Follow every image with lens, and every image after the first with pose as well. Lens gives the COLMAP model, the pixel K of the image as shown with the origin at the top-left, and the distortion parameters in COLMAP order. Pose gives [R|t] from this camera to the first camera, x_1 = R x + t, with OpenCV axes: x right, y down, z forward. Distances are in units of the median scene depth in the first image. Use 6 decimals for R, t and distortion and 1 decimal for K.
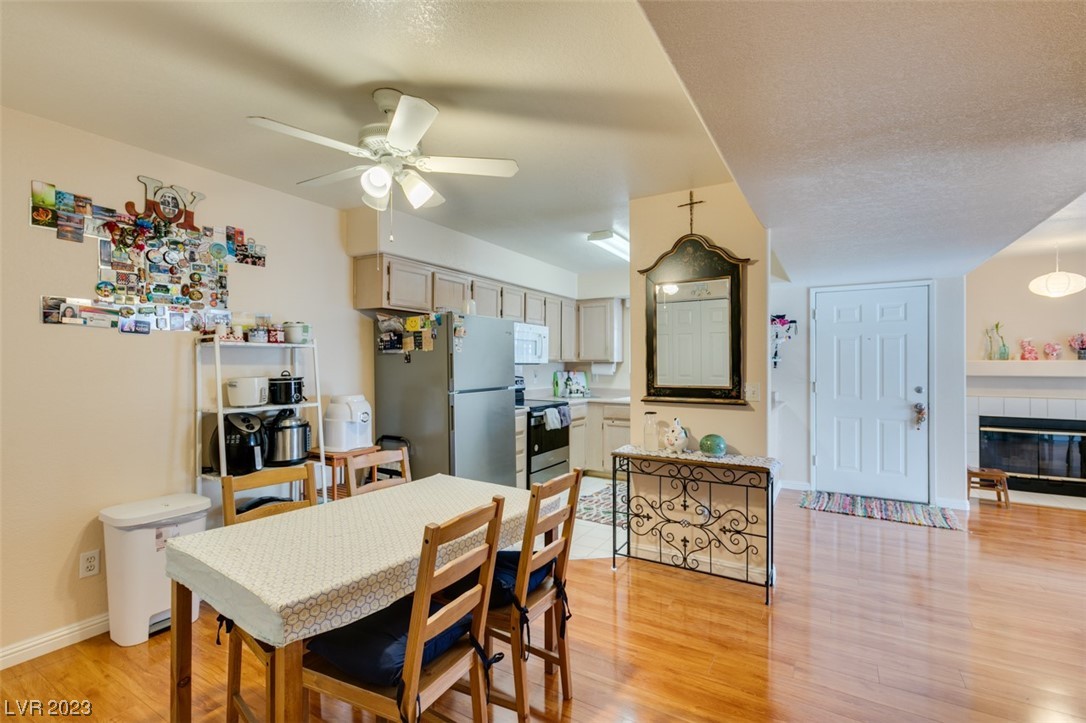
lens RADIAL K [[488.9, 0, 540.8], [0, 488.9, 362.3], [0, 0, 1]] dist [0.001294, 0.000214]
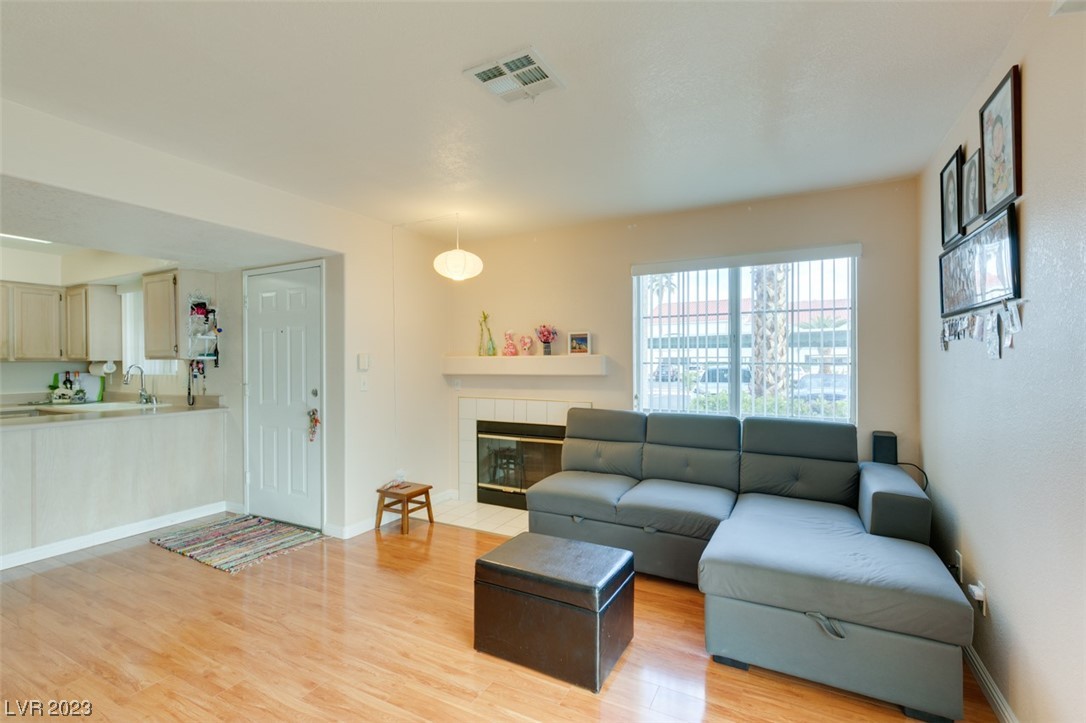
lens RADIAL K [[486.3, 0, 540.9], [0, 486.3, 362.2], [0, 0, 1]] dist [0.003344, -0.000465]
pose [[0.998249, -0.006911, 0.058754, 1.129030], [0.006657, 0.999968, 0.004511, 0.003658], [-0.058784, -0.004112, 0.998262, 0.161250]]
